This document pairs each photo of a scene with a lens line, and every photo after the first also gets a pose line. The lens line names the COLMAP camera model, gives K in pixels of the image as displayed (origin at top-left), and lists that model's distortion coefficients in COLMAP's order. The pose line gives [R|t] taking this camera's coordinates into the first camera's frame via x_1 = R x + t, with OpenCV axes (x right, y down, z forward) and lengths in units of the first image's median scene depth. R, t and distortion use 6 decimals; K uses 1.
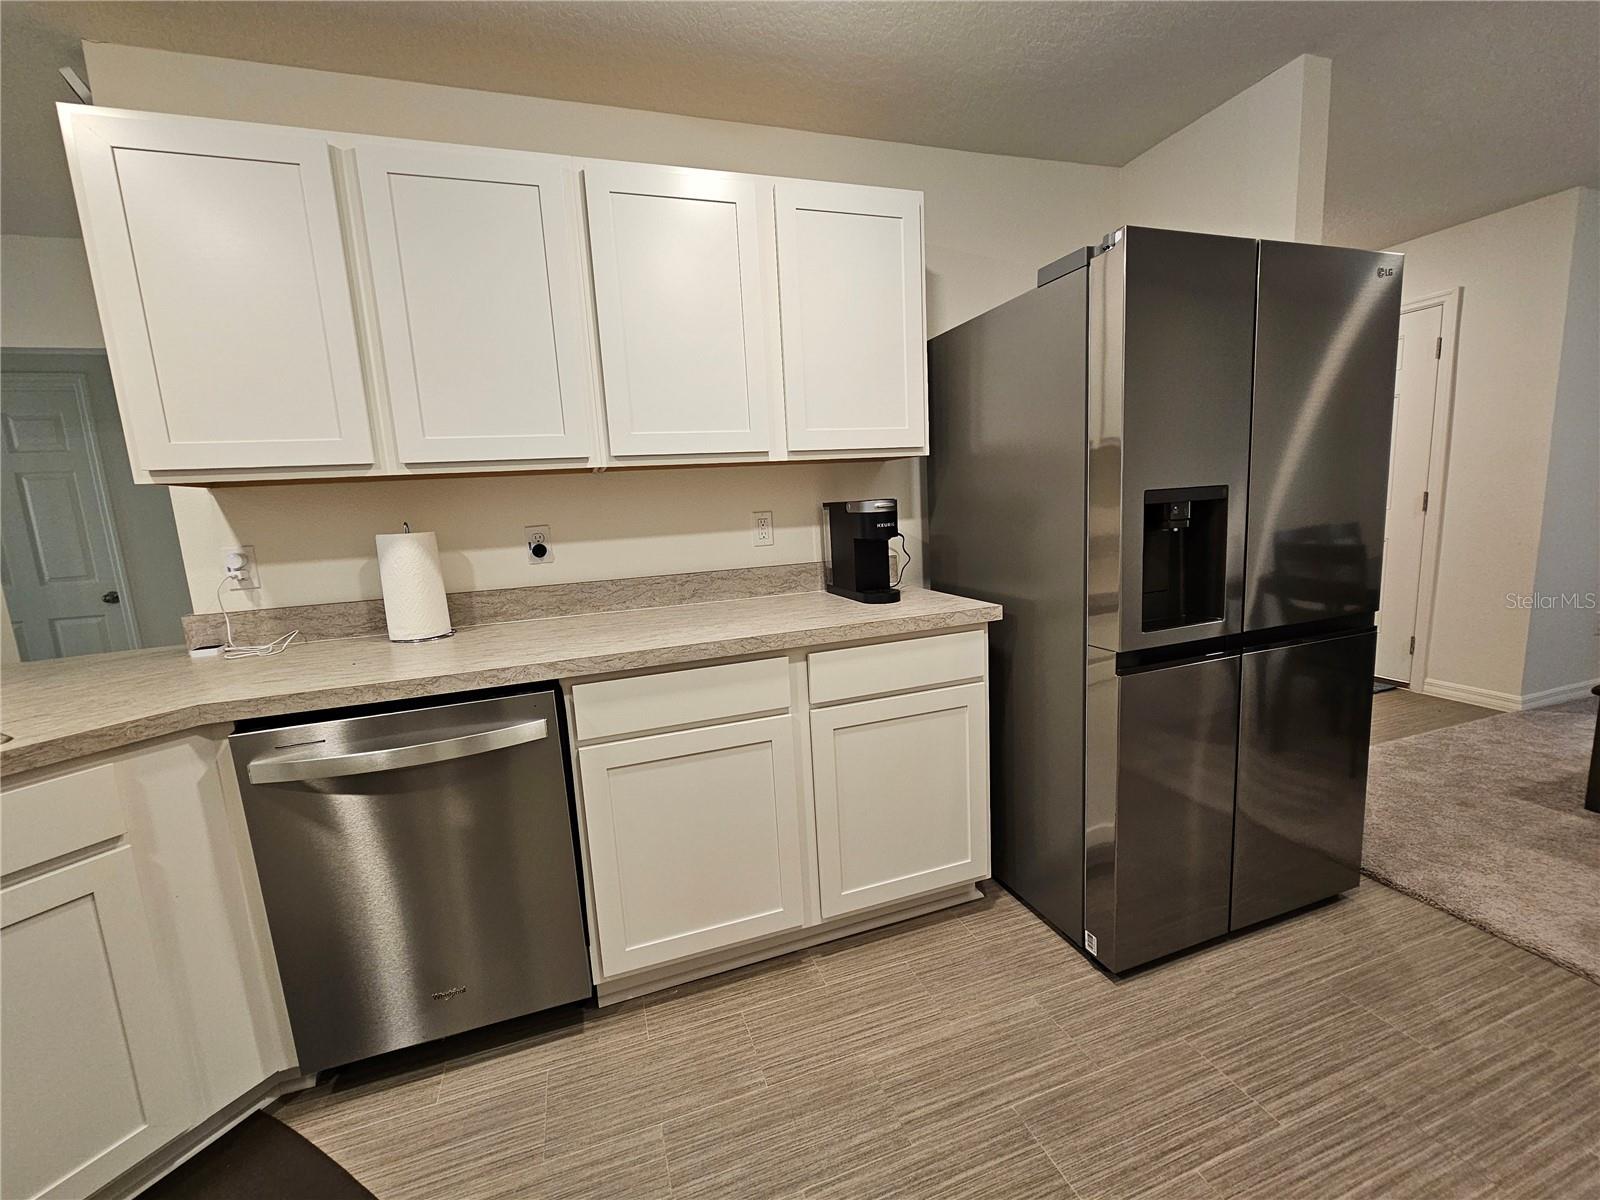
lens RADIAL K [[651.6, 0, 790.3], [0, 651.6, 601.0], [0, 0, 1]] dist [-0.000816, -0.000555]
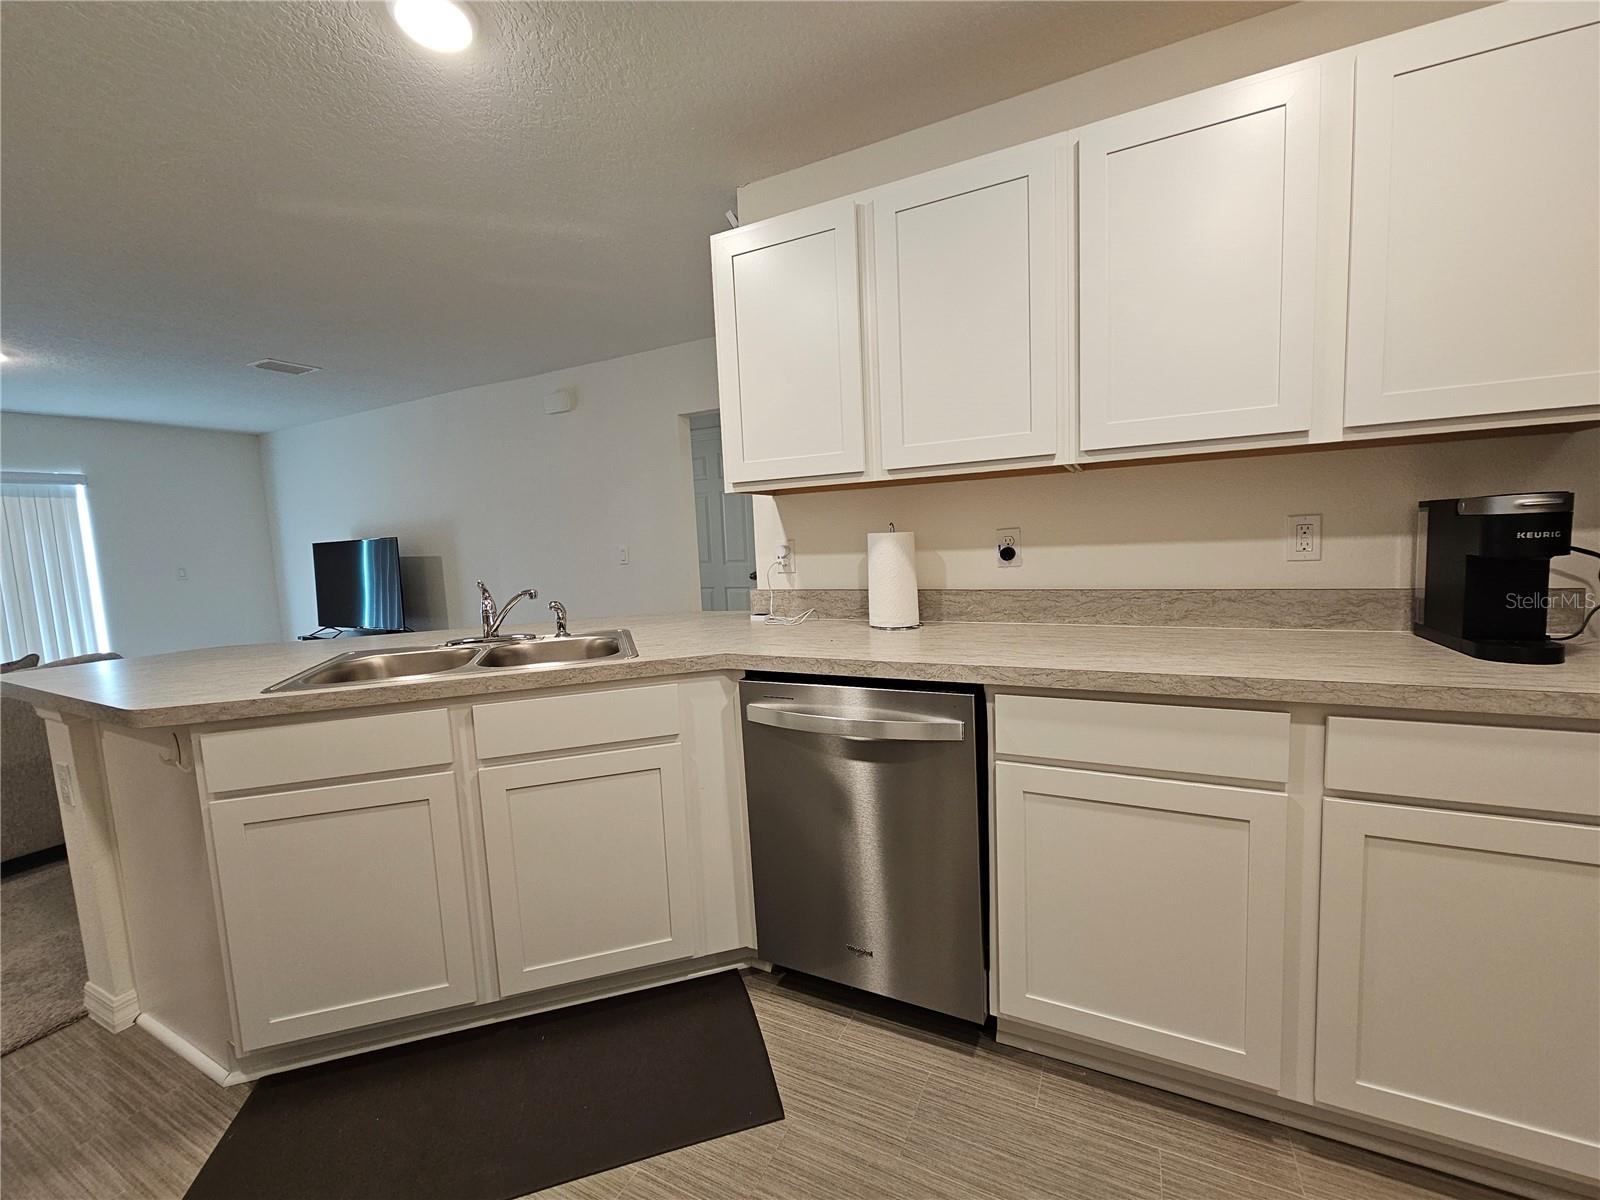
lens RADIAL K [[651.6, 0, 799.3], [0, 651.6, 600.9], [0, 0, 1]] dist [-0.000816, -0.000555]
pose [[0.704823, 0.092489, -0.703328, 0.102479], [-0.102661, 0.994326, 0.027877, -0.001993], [0.701915, 0.052556, 0.710319, 0.099158]]
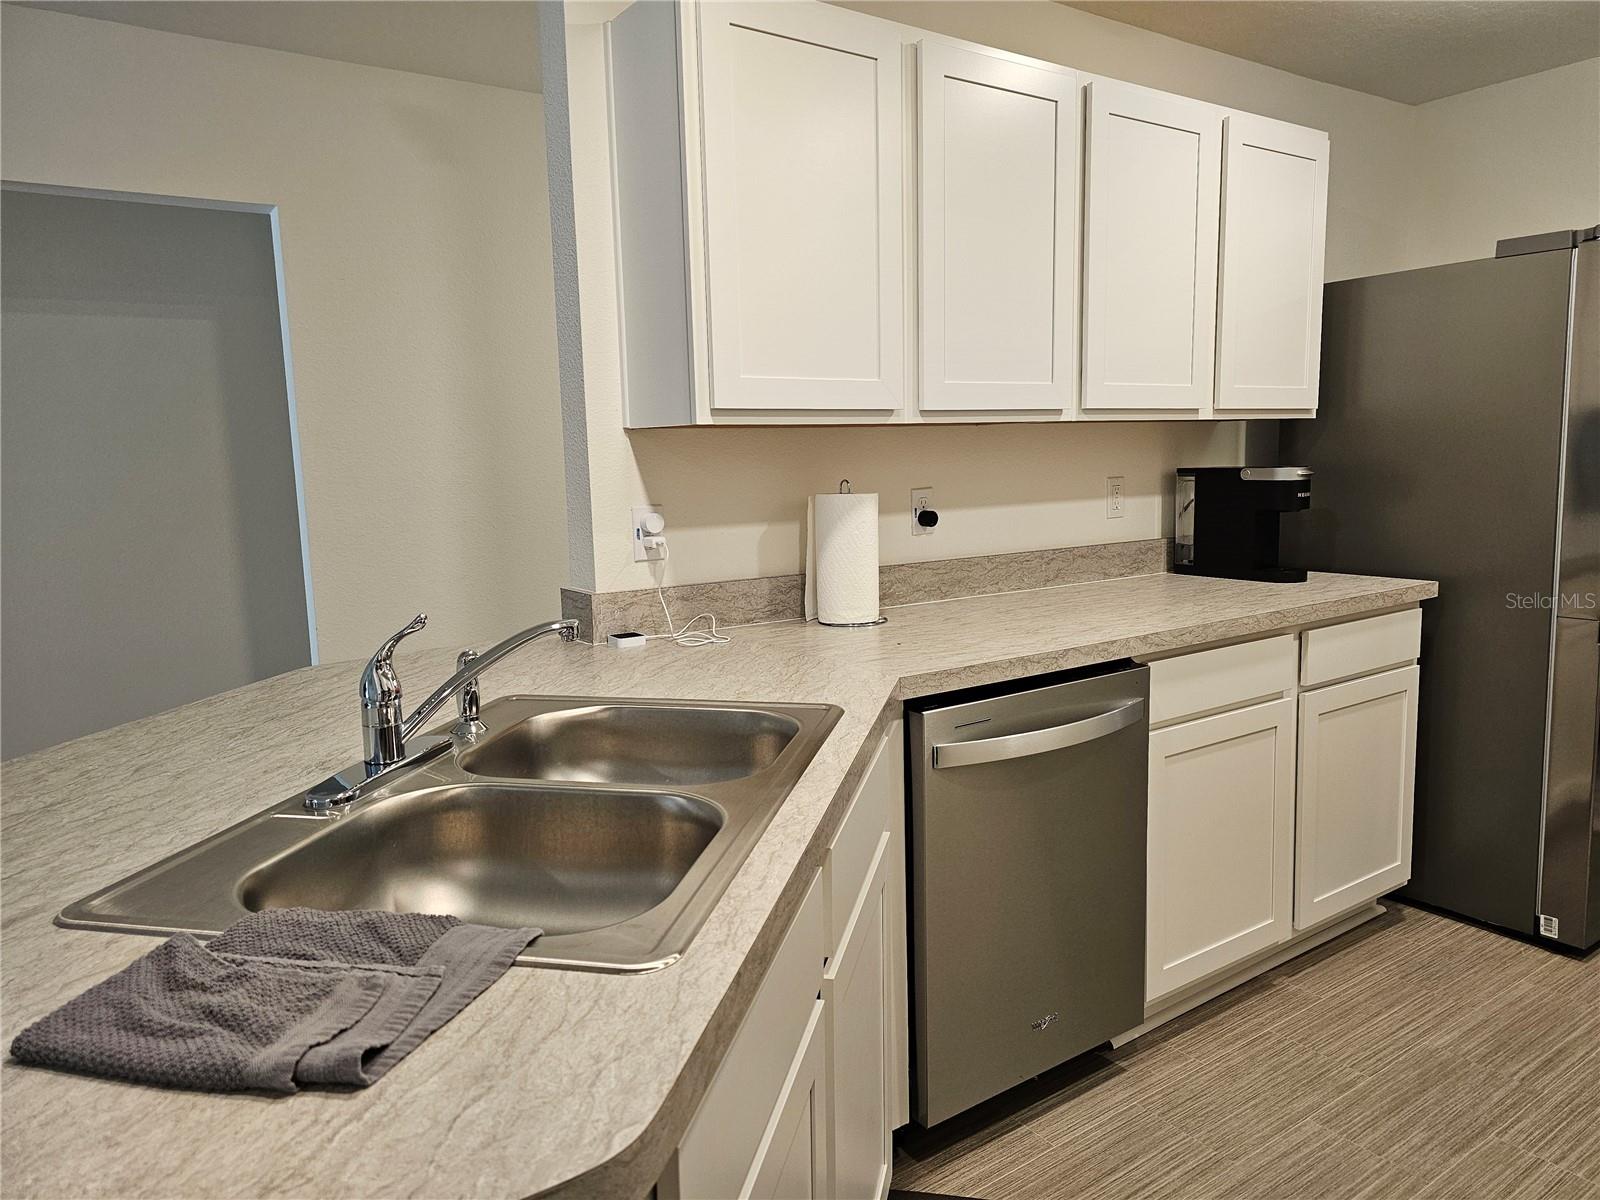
lens RADIAL K [[1071.4, 0, 794.5], [0, 1071.4, 586.1], [0, 0, 1]] dist [0.042320, -0.028205]
pose [[0.960986, -0.002199, 0.276589, -1.043377], [0.013294, 0.999180, -0.038242, 0.063392], [-0.276278, 0.040426, 0.960227, -0.261105]]
